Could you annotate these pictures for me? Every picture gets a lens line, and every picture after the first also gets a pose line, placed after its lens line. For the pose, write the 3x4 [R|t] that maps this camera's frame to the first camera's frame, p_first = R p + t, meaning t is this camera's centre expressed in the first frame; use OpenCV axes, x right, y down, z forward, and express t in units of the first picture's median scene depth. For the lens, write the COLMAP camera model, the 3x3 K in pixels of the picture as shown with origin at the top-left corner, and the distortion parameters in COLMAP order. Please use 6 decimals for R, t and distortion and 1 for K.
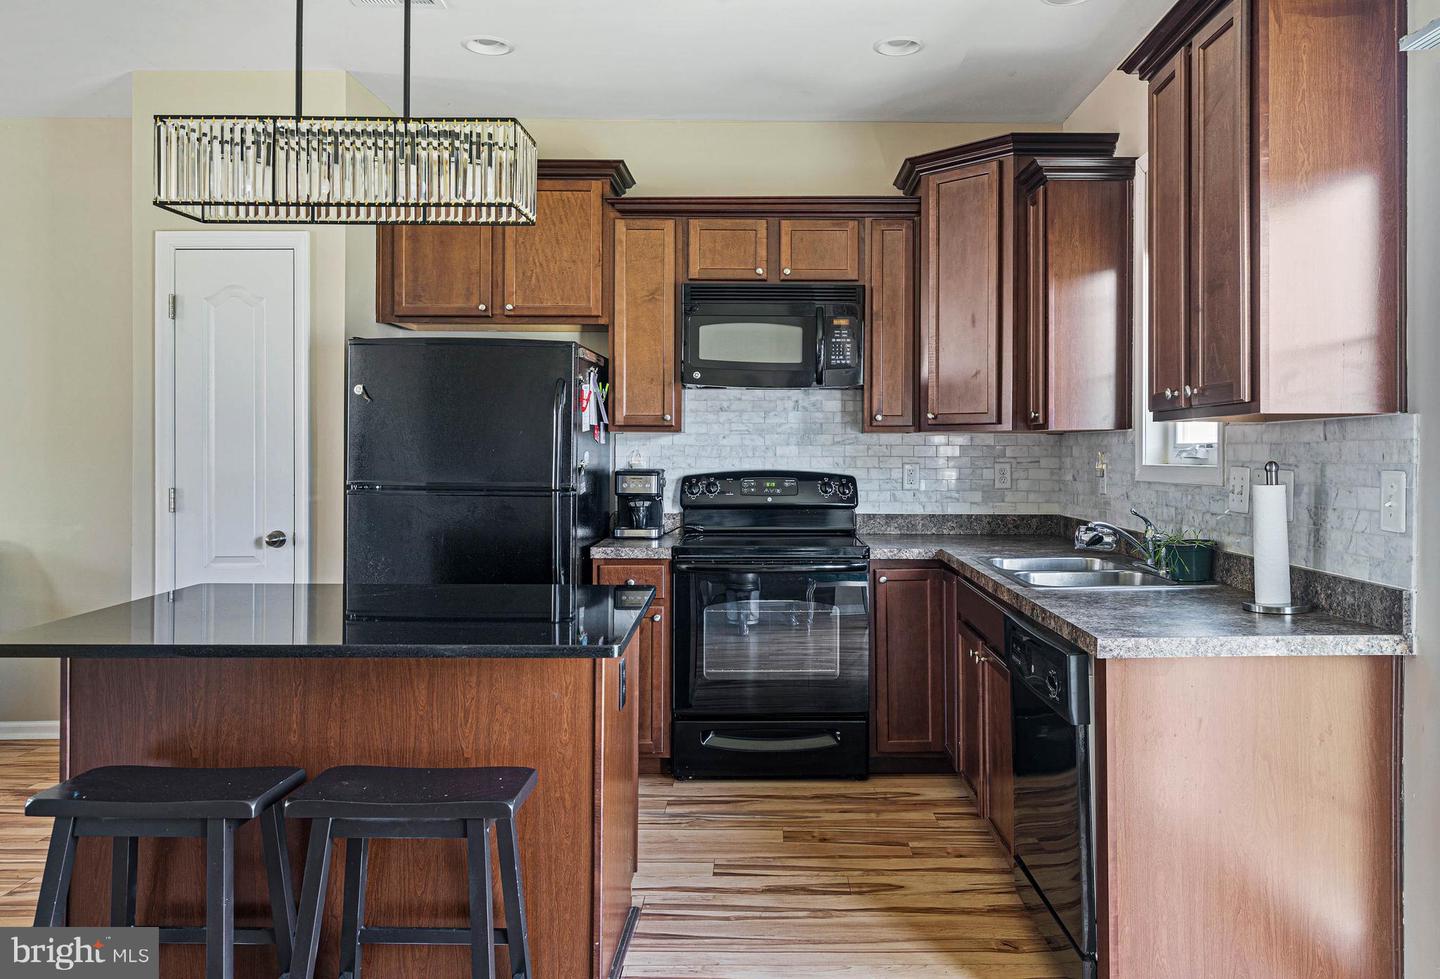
lens RADIAL K [[1058.6, 0, 765.1], [0, 1058.6, 444.3], [0, 0, 1]] dist [0.025597, -0.015127]
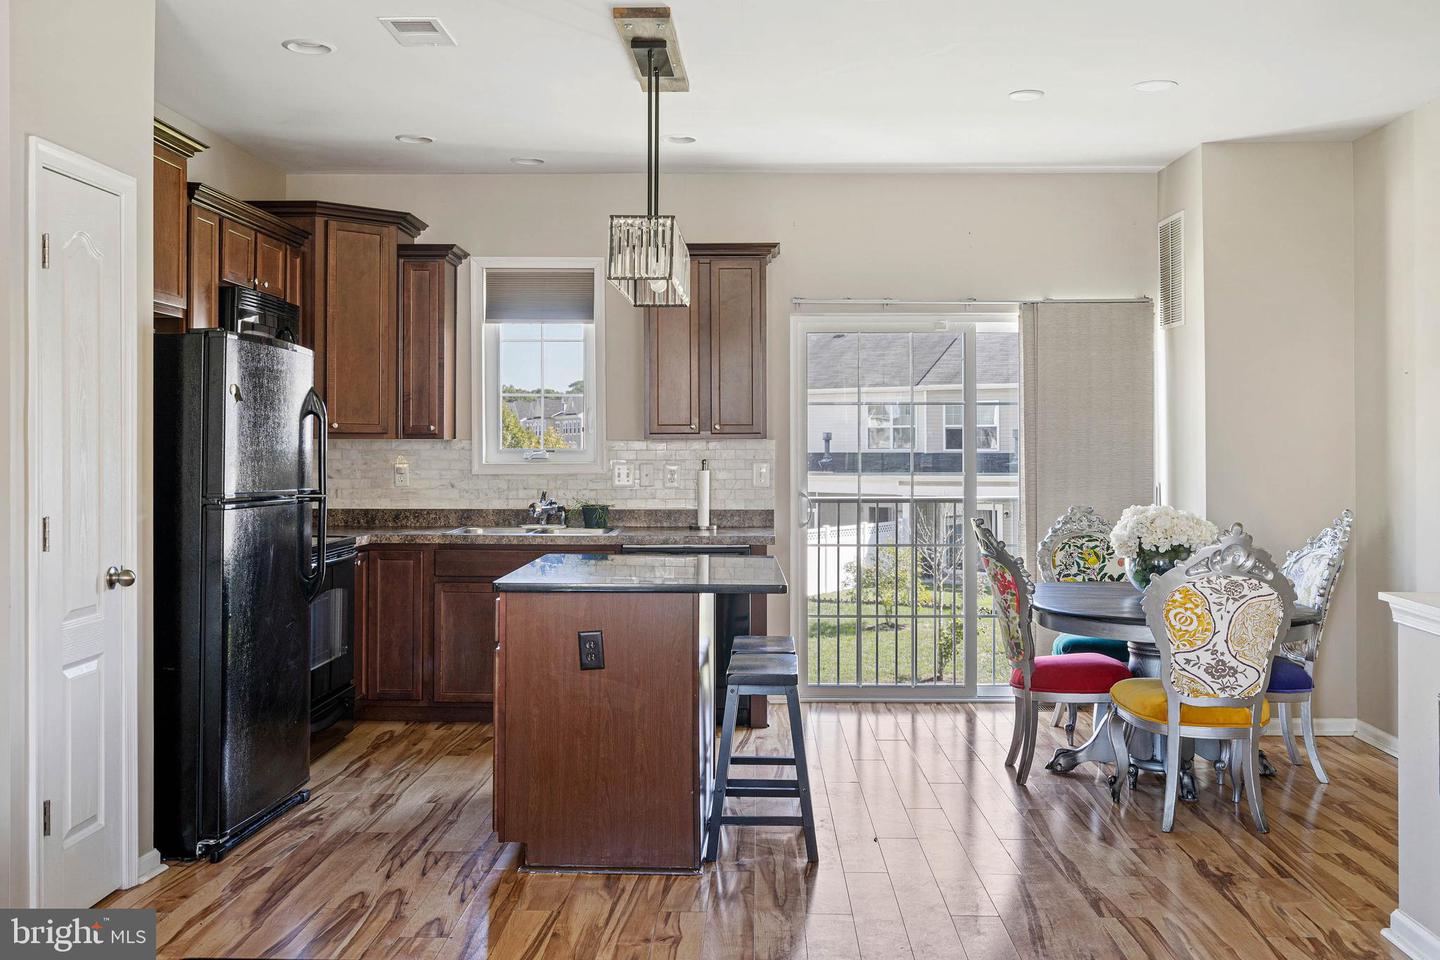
lens RADIAL K [[1397.1, 0, 716.7], [0, 1397.1, 432.3], [0, 0, 1]] dist [0.003476, 0.000000]
pose [[0.039533, 0.009170, 0.999176, -1.377647], [-0.005737, 0.999943, -0.008950, -0.007923], [-0.999202, -0.005379, 0.039583, 0.505488]]
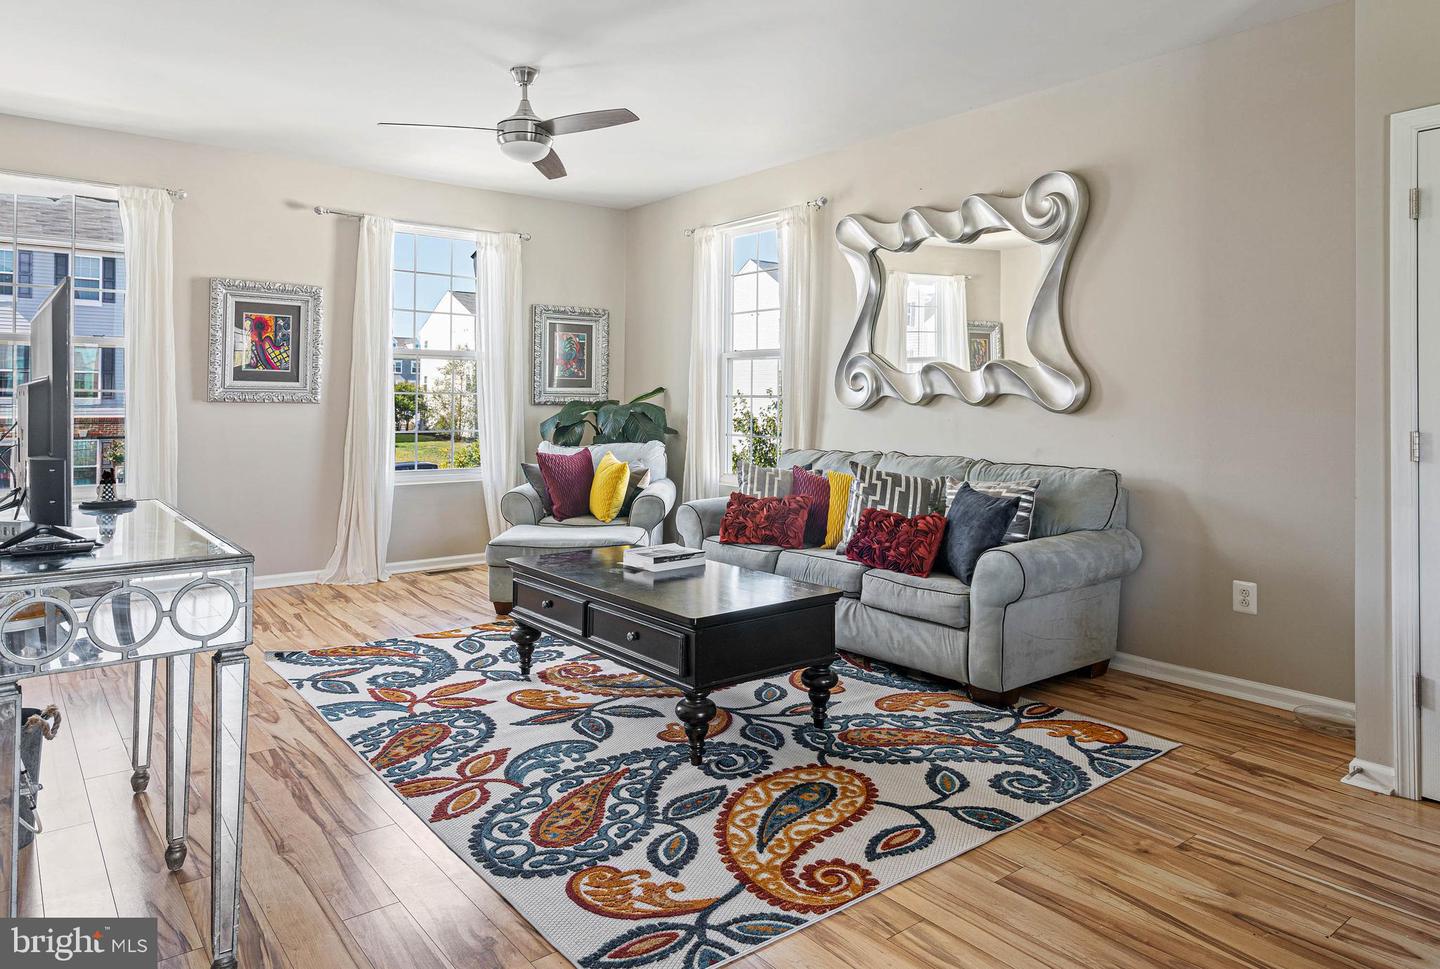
lens RADIAL K [[918.9, 0, 679.4], [0, 918.9, 396.6], [0, 0, 1]] dist [-0.001539, 0.002808]
pose [[0.598328, 0.001403, -0.801250, -0.319940], [-0.001171, 0.999999, 0.000877, 0.014464], [0.801250, 0.000414, 0.598329, 0.139167]]
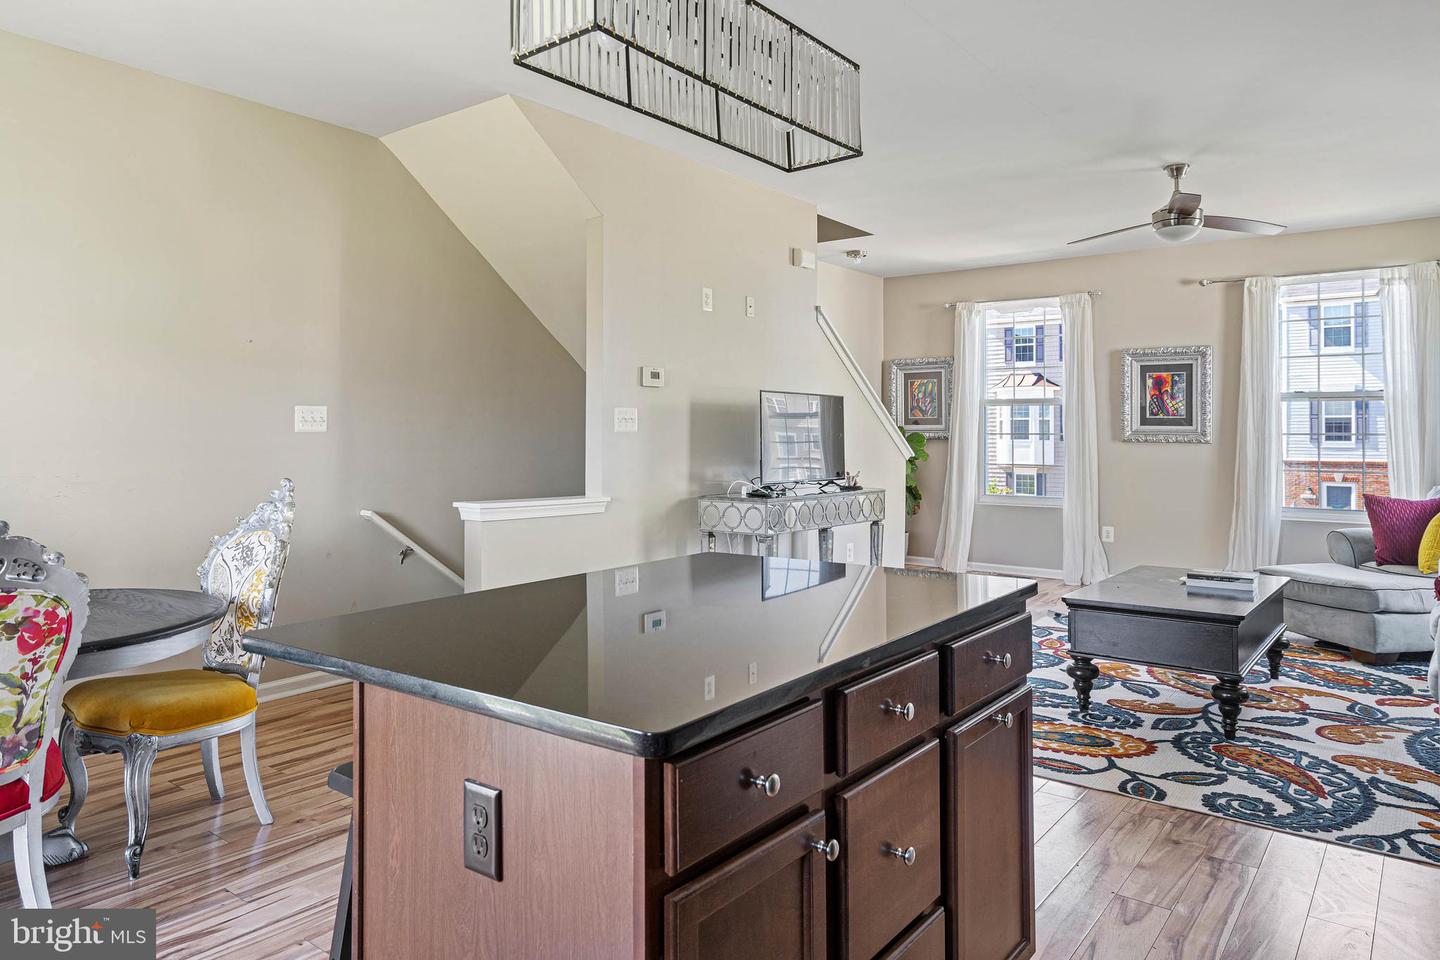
lens RADIAL K [[924.6, 0, 705.9], [0, 924.6, 426.2], [0, 0, 1]] dist [-0.008096, 0.005163]
pose [[-0.627508, -0.011929, -0.778519, 0.102183], [-0.000275, 0.999886, -0.015099, 0.020517], [0.778610, -0.009261, -0.627440, 0.870250]]
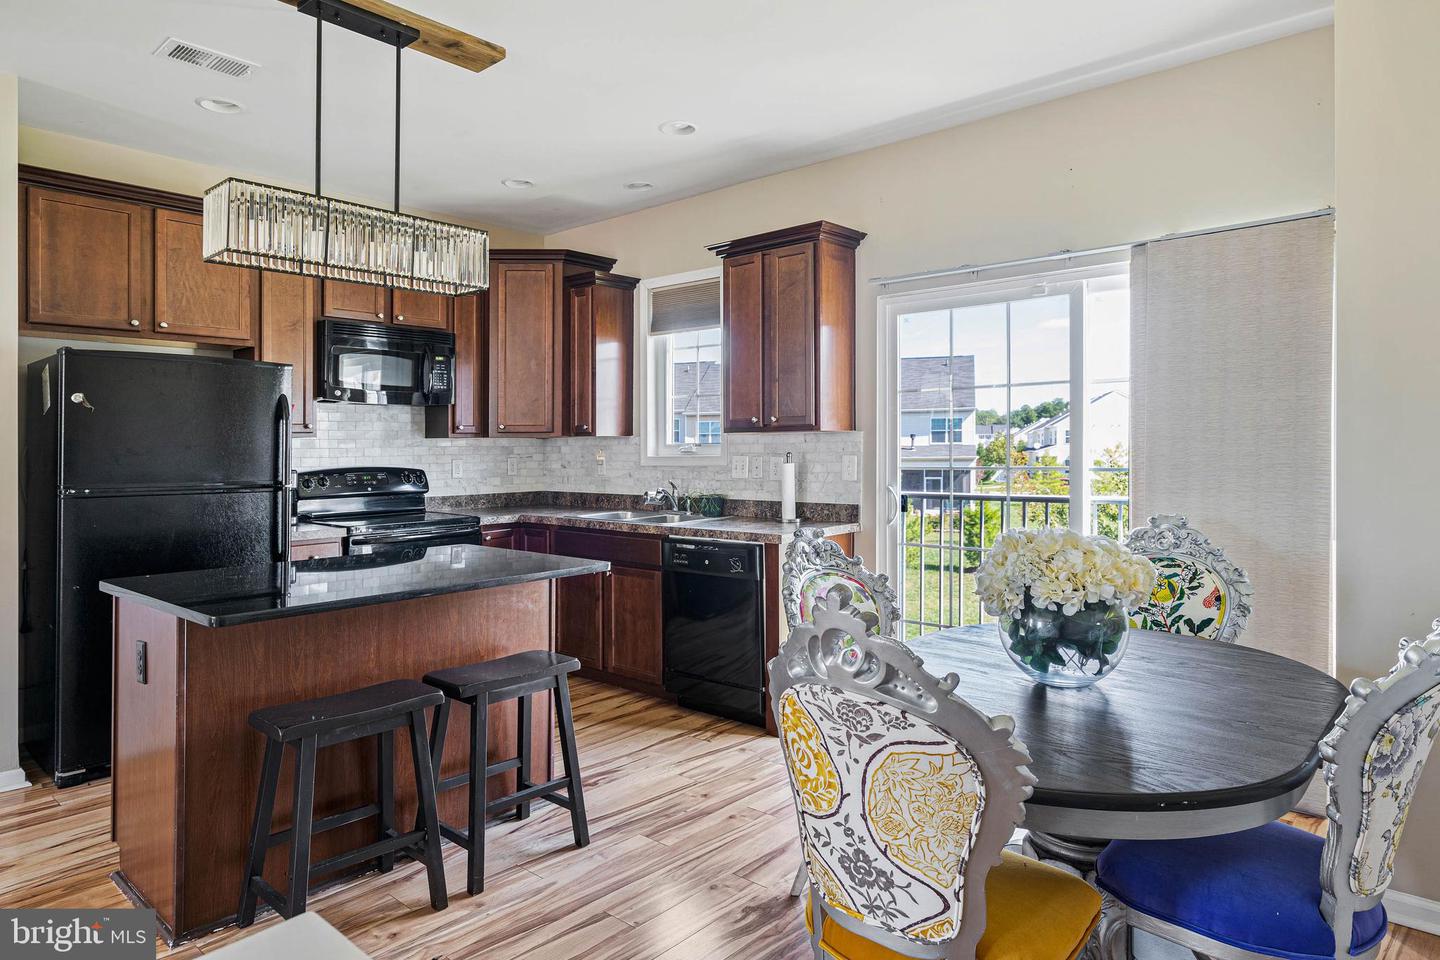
lens RADIAL K [[879.7, 0, 719.6], [0, 879.7, 447.3], [0, 0, 1]] dist [0.007810, -0.000341]
pose [[0.662425, -0.009717, 0.749065, -0.552010], [0.007230, 0.999952, 0.006577, -0.003686], [-0.749093, 0.001059, 0.662464, -0.042863]]
